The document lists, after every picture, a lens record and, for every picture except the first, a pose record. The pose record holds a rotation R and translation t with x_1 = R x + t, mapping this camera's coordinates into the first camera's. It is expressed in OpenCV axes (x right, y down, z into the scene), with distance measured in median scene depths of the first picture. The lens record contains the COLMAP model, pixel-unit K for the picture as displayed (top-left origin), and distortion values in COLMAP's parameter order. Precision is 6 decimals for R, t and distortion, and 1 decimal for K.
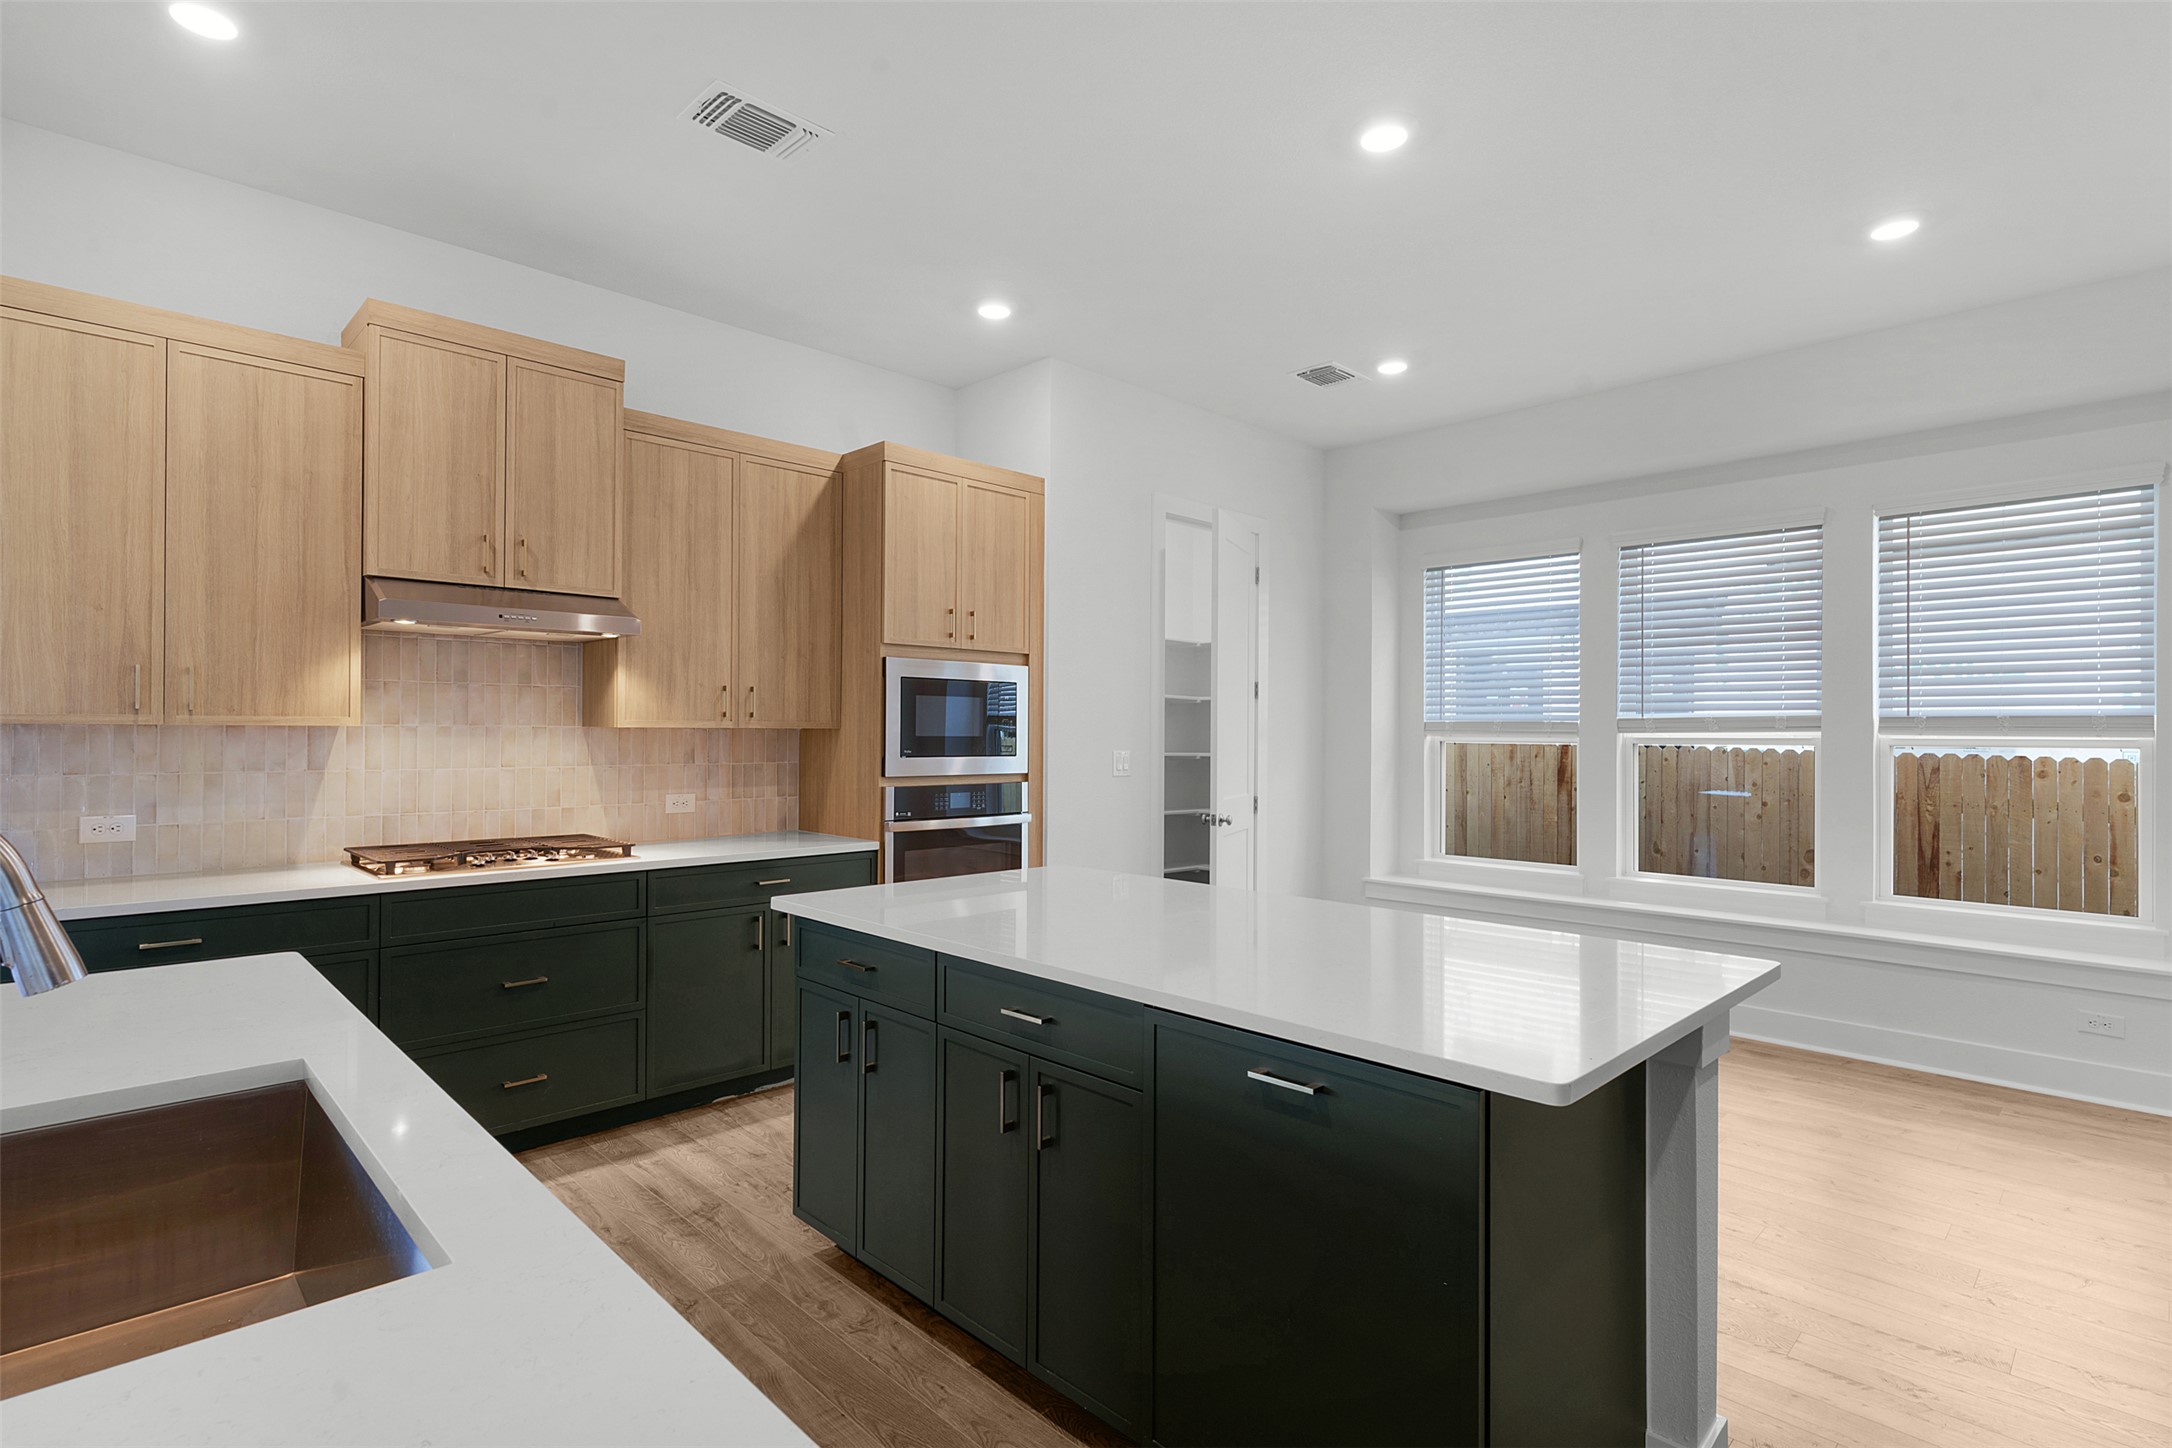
lens RADIAL K [[1062.3, 0, 1076.6], [0, 1062.3, 721.5], [0, 0, 1]] dist [0.002967, 0.000531]
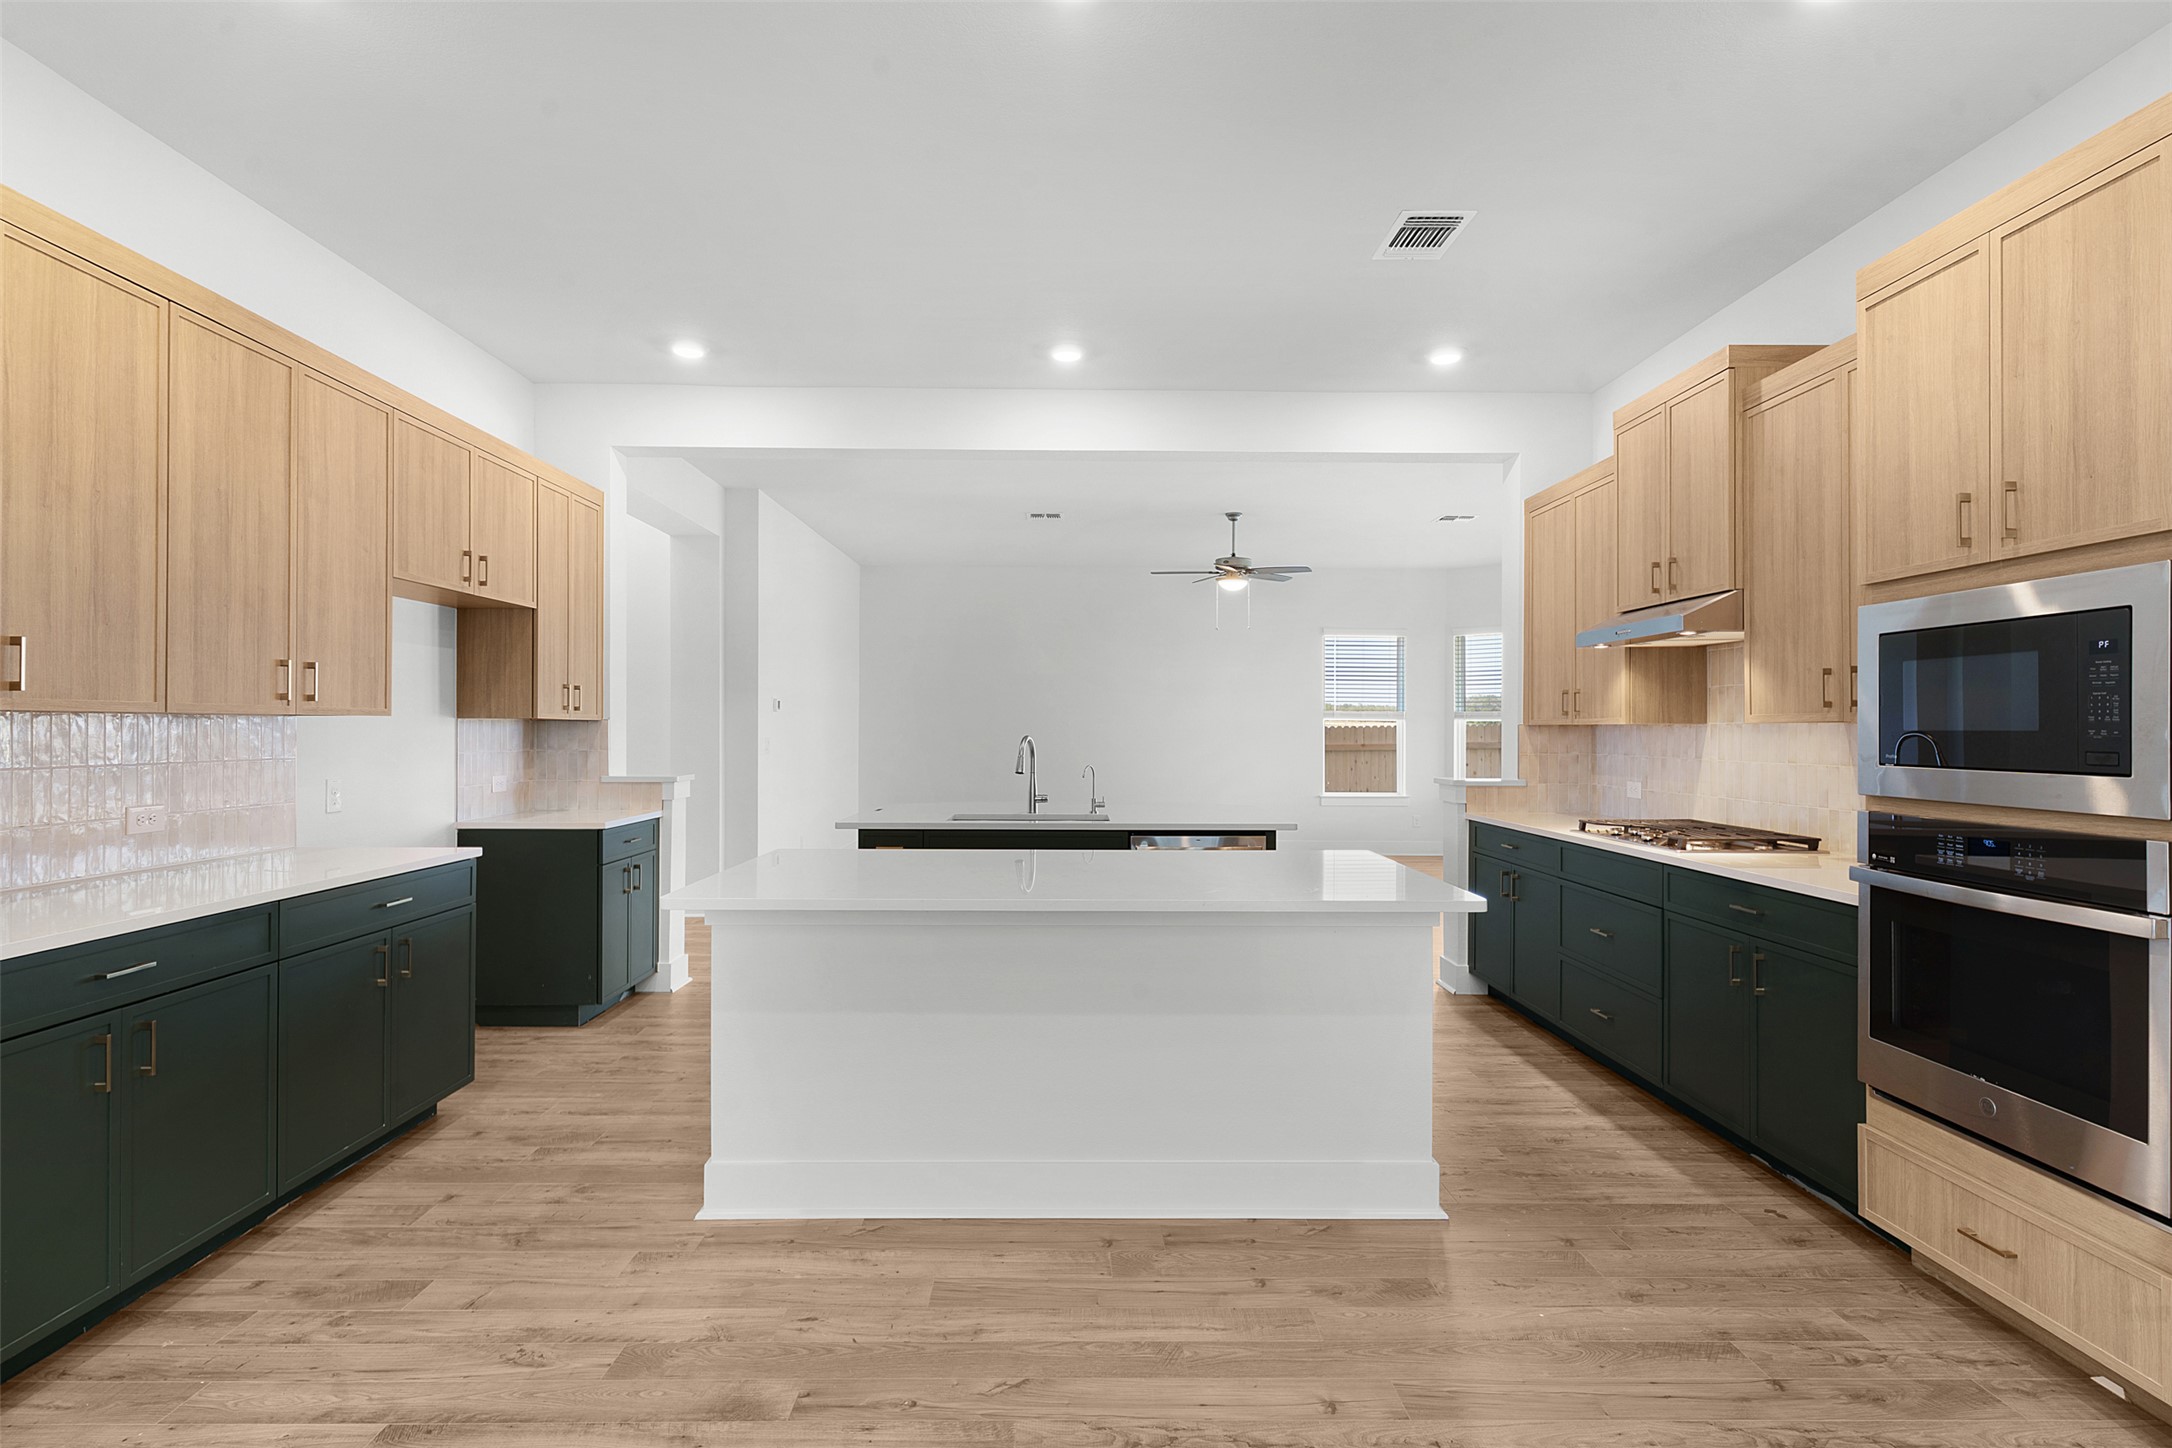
lens RADIAL K [[1062.3, 0, 1077.2], [0, 1062.3, 727.1], [0, 0, 1]] dist [0.002967, 0.000531]
pose [[-0.691153, -0.009514, -0.722646, 0.707180], [-0.000649, 0.999921, -0.012543, 0.022942], [0.722708, -0.008201, -0.691105, 1.281894]]
